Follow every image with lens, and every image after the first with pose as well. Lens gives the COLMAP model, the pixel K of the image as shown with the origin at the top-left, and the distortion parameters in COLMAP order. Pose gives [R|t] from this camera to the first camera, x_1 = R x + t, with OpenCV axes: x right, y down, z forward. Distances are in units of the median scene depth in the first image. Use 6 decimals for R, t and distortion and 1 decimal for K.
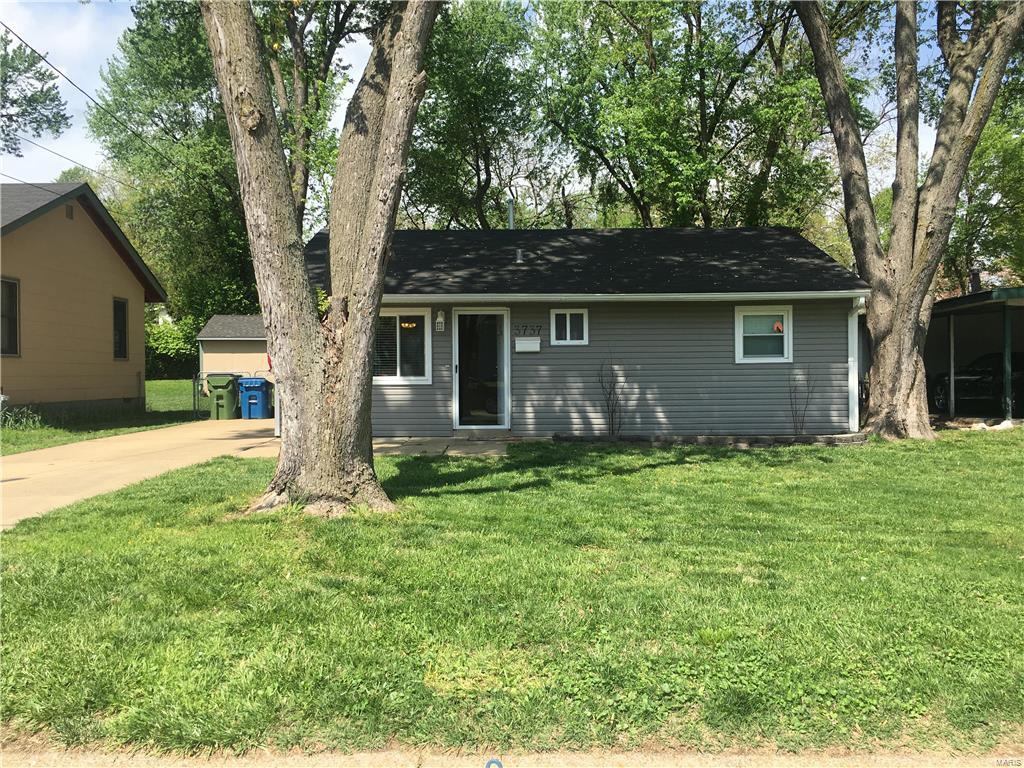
lens RADIAL K [[867.8, 0, 513.3], [0, 867.8, 383.5], [0, 0, 1]] dist [0.064259, -0.080497]
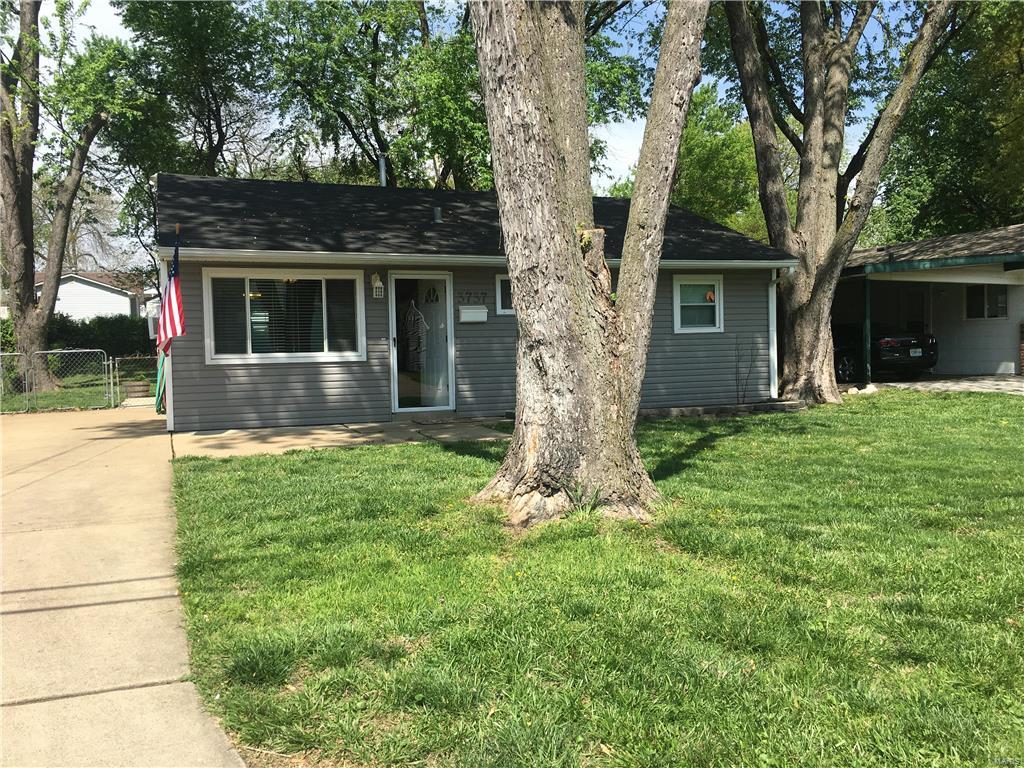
lens RADIAL K [[867.8, 0, 510.2], [0, 867.8, 386.2], [0, 0, 1]] dist [0.064259, -0.080497]
pose [[0.928723, -0.029353, 0.369610, -0.278105], [0.021556, 0.999450, 0.025207, 0.007468], [-0.370146, -0.015443, 0.928845, 0.160539]]
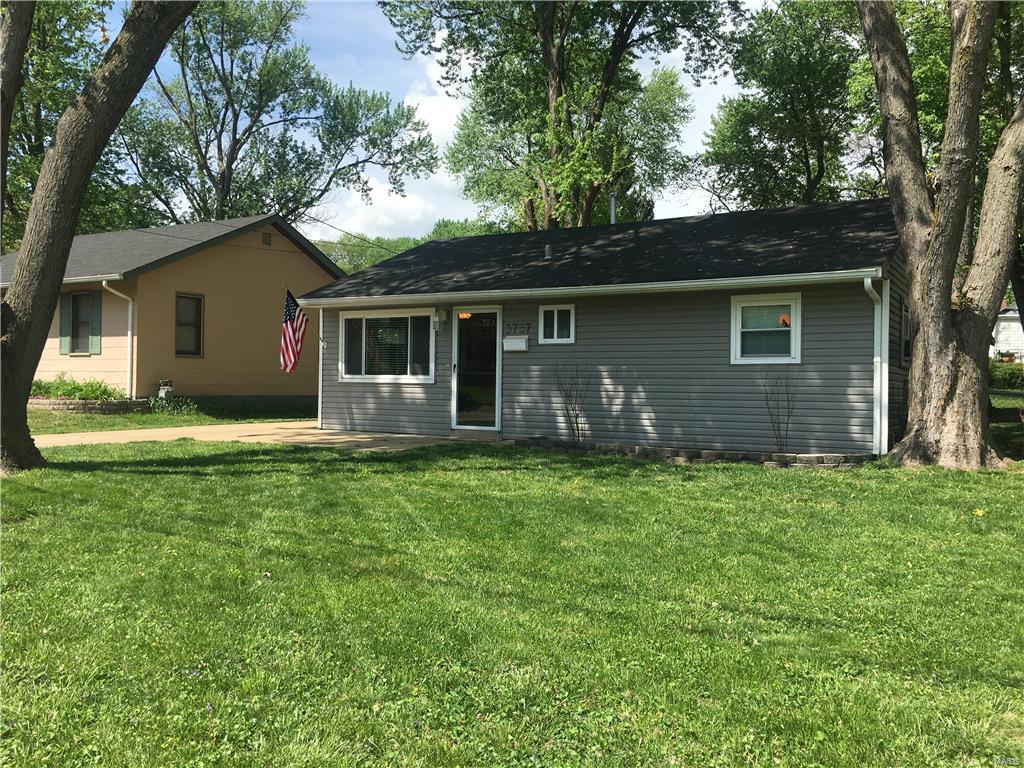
lens RADIAL K [[867.8, 0, 510.0], [0, 867.8, 381.1], [0, 0, 1]] dist [0.064259, -0.080497]
pose [[0.861424, 0.015194, -0.507660, 0.496575], [-0.024567, 0.999629, -0.011769, 0.008185], [0.507293, 0.022610, 0.861477, 0.173006]]
